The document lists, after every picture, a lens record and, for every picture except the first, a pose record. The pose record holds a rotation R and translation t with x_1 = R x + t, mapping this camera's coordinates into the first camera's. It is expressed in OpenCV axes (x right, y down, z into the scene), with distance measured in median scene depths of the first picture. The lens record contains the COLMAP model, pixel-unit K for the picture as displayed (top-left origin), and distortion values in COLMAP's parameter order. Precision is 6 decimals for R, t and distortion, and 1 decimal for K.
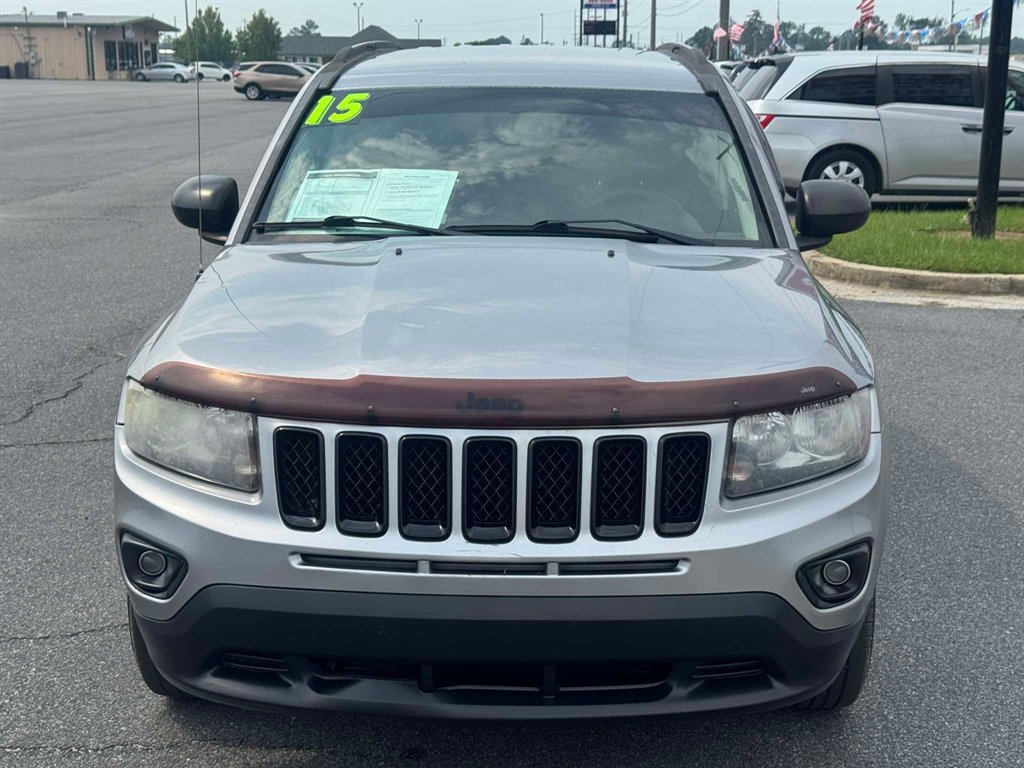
lens RADIAL K [[1435.7, 0, 512.1], [0, 1435.7, 388.9], [0, 0, 1]] dist [0.126602, 0.000000]
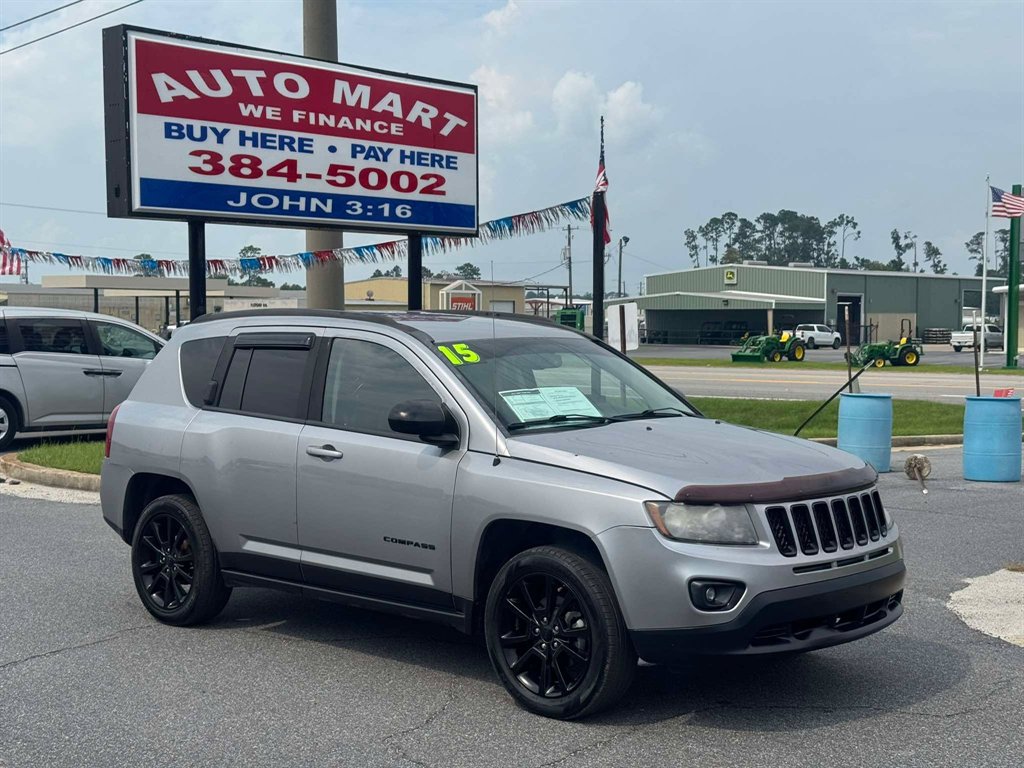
lens RADIAL K [[1435.7, 0, 514.6], [0, 1435.7, 383.9], [0, 0, 1]] dist [0.126602, 0.000000]
pose [[0.668391, -0.042471, 0.742597, -1.797518], [0.167692, 0.981269, -0.094814, -0.009862], [-0.724661, 0.187900, 0.662994, -0.083898]]
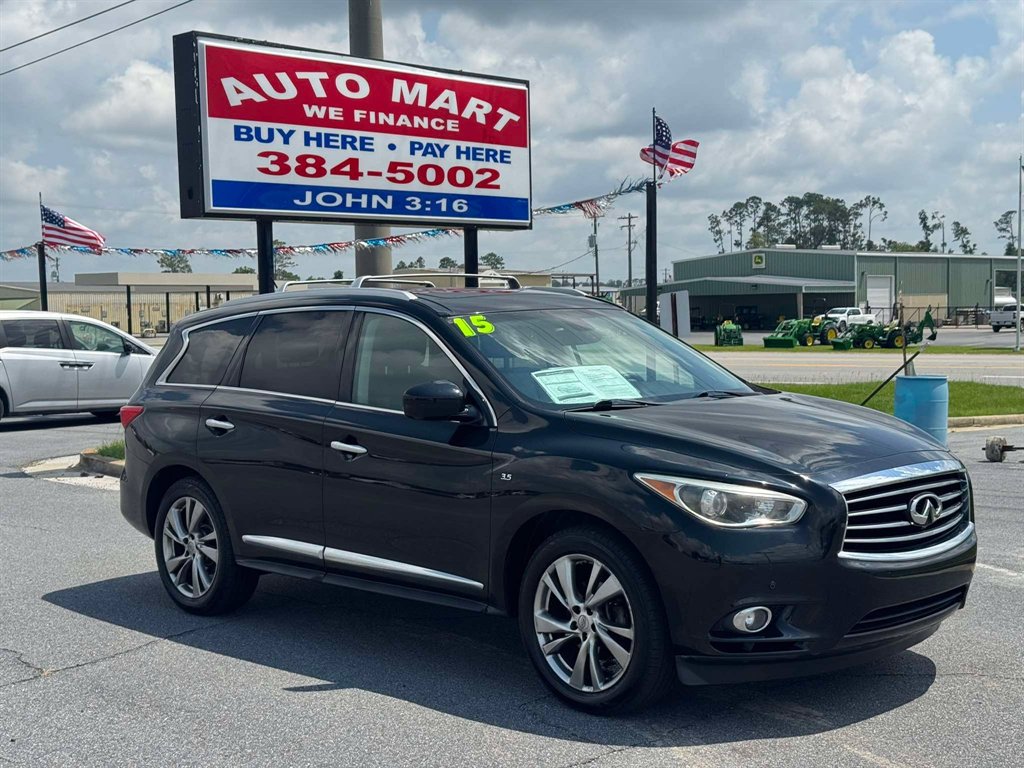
lens RADIAL K [[1435.7, 0, 505.9], [0, 1435.7, 385.6], [0, 0, 1]] dist [0.126602, 0.000000]
pose [[0.683854, -0.061187, 0.727048, -1.905978], [0.183198, 0.978954, -0.089927, -0.018106], [-0.706245, 0.194690, 0.680672, -0.075174]]
